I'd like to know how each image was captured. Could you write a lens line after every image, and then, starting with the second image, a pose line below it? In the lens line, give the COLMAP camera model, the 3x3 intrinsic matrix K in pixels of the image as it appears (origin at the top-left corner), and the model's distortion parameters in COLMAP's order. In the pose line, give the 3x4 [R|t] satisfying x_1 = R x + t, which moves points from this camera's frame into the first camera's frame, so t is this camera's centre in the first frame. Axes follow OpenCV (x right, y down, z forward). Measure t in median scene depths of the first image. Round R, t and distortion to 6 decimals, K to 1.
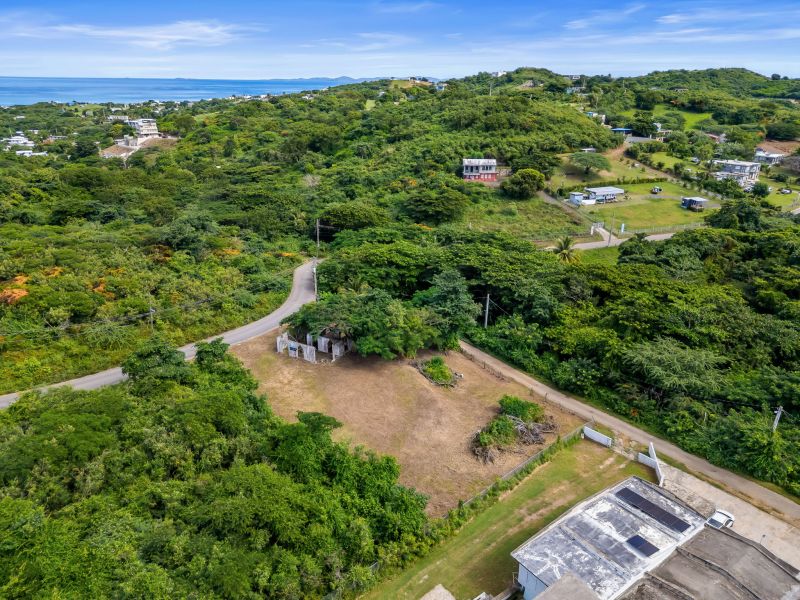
lens RADIAL K [[564.2, 0, 400.0], [0, 564.2, 300.0], [0, 0, 1]] dist [0.064776, -0.056174]
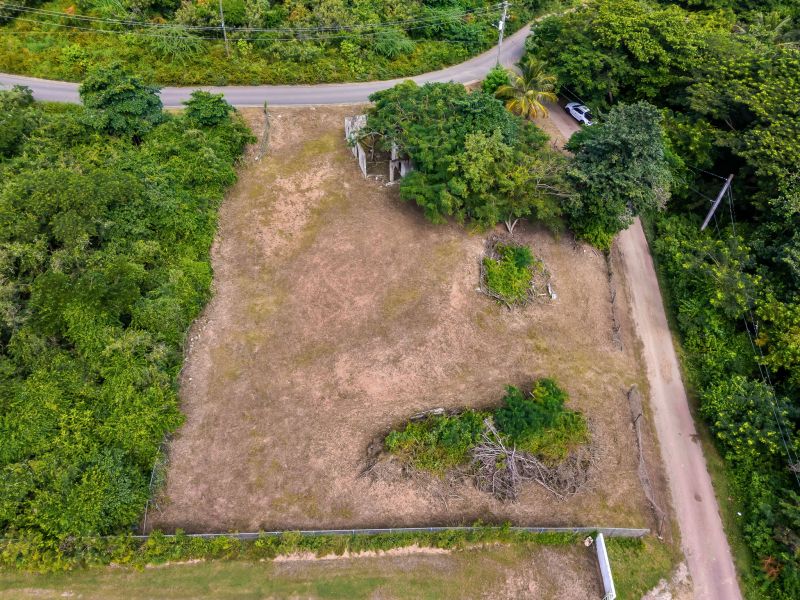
lens RADIAL K [[564.2, 0, 400.0], [0, 564.2, 300.0], [0, 0, 1]] dist [0.064776, -0.056174]
pose [[0.743413, 0.499130, -0.445203, 0.234792], [-0.249695, 0.824634, 0.507574, -0.110976], [0.620475, -0.266173, 0.737674, 0.433958]]
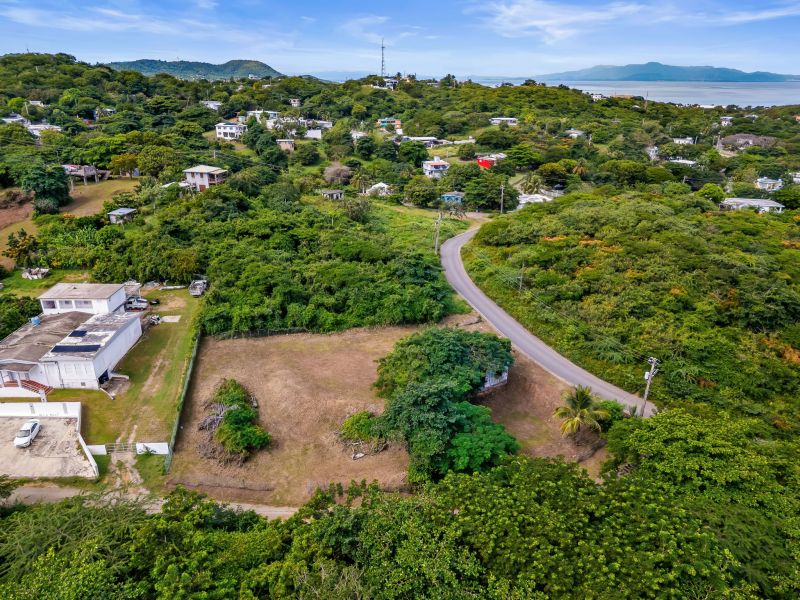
lens RADIAL K [[564.2, 0, 400.0], [0, 564.2, 300.0], [0, 0, 1]] dist [0.064776, -0.056174]
pose [[-0.565762, 0.291858, -0.771189, 0.578319], [-0.312174, 0.789832, 0.527932, -0.447287], [0.763191, 0.539429, -0.355747, 1.126873]]
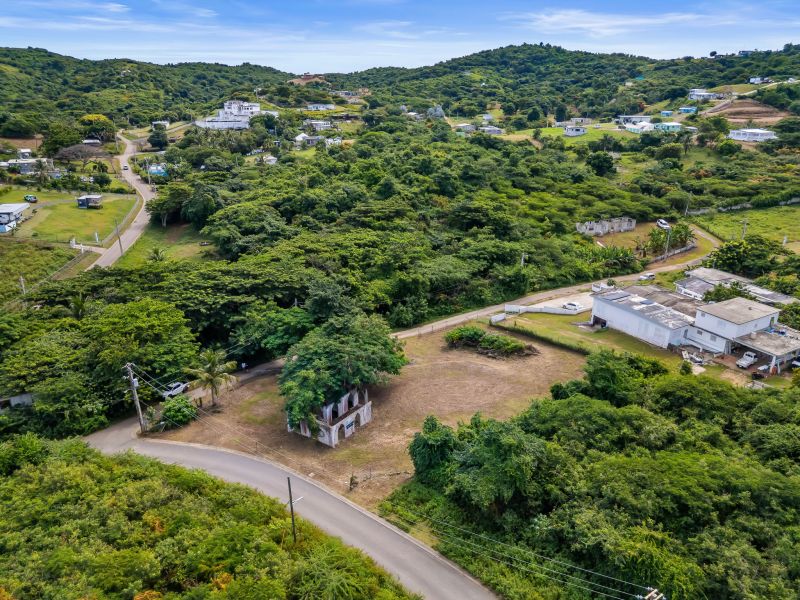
lens RADIAL K [[564.2, 0, 400.0], [0, 564.2, 300.0], [0, 0, 1]] dist [0.064776, -0.056174]
pose [[0.120663, -0.364845, 0.923216, -0.780828], [0.352927, 0.885018, 0.303622, -0.259511], [-0.927838, 0.289192, 0.235552, 0.641659]]
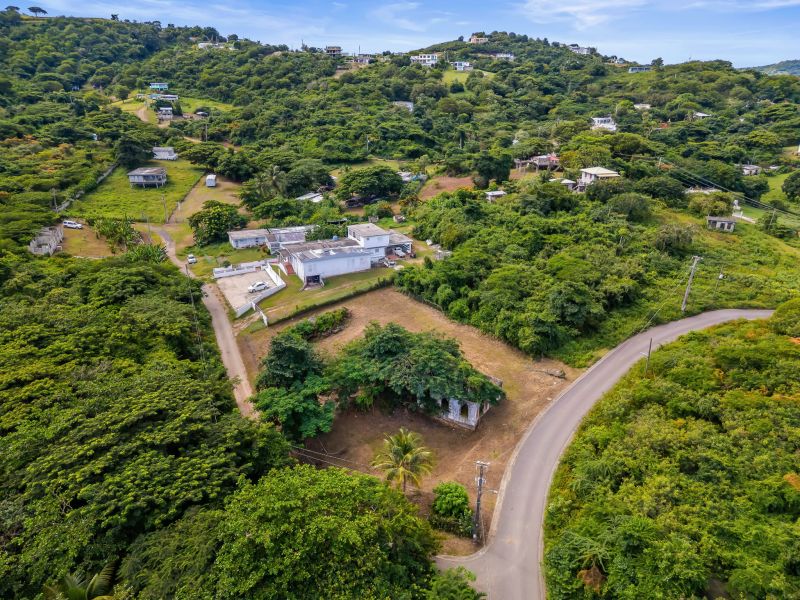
lens RADIAL K [[564.2, 0, 400.0], [0, 564.2, 300.0], [0, 0, 1]] dist [0.064776, -0.056174]
pose [[-0.986239, -0.075241, 0.147215, -0.170299], [0.045365, 0.733108, 0.678598, -0.589597], [-0.158983, 0.675938, -0.719606, 1.465975]]
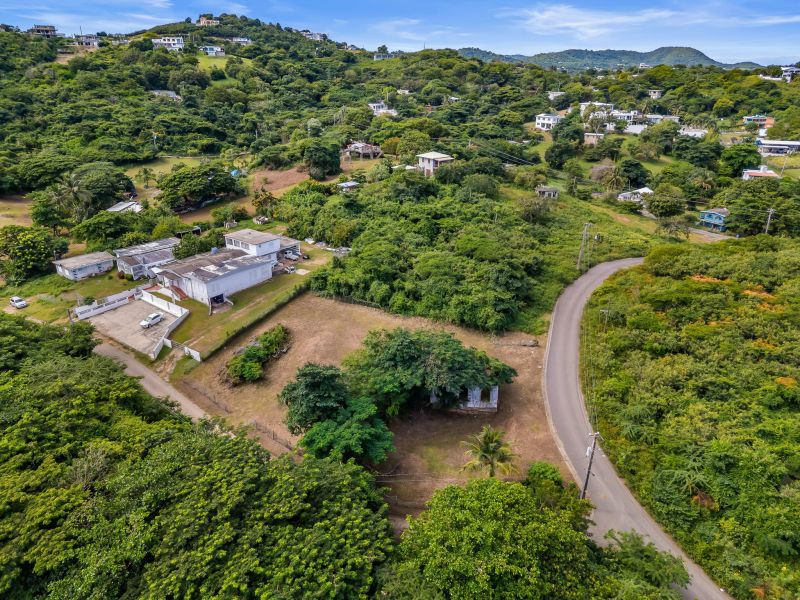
lens RADIAL K [[564.2, 0, 400.0], [0, 564.2, 300.0], [0, 0, 1]] dist [0.064776, -0.056174]
pose [[-0.955876, 0.102432, -0.275332, 0.173820], [-0.118490, 0.723188, 0.680411, -0.585761], [0.268813, 0.683013, -0.679141, 1.420984]]
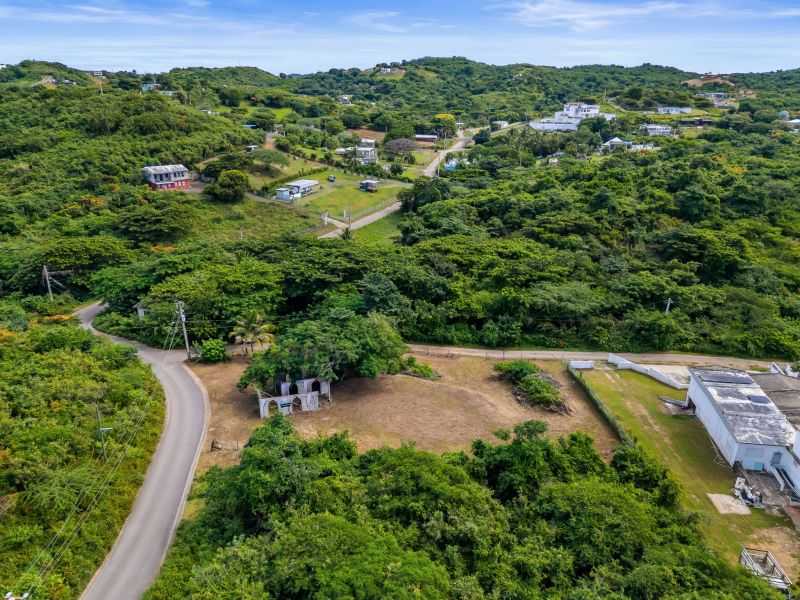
lens RADIAL K [[564.2, 0, 400.0], [0, 564.2, 300.0], [0, 0, 1]] dist [0.064776, -0.056174]
pose [[0.704368, -0.259985, 0.660510, -0.536931], [0.256217, 0.960900, 0.104993, -0.097006], [-0.661981, 0.095280, 0.743440, 0.233816]]
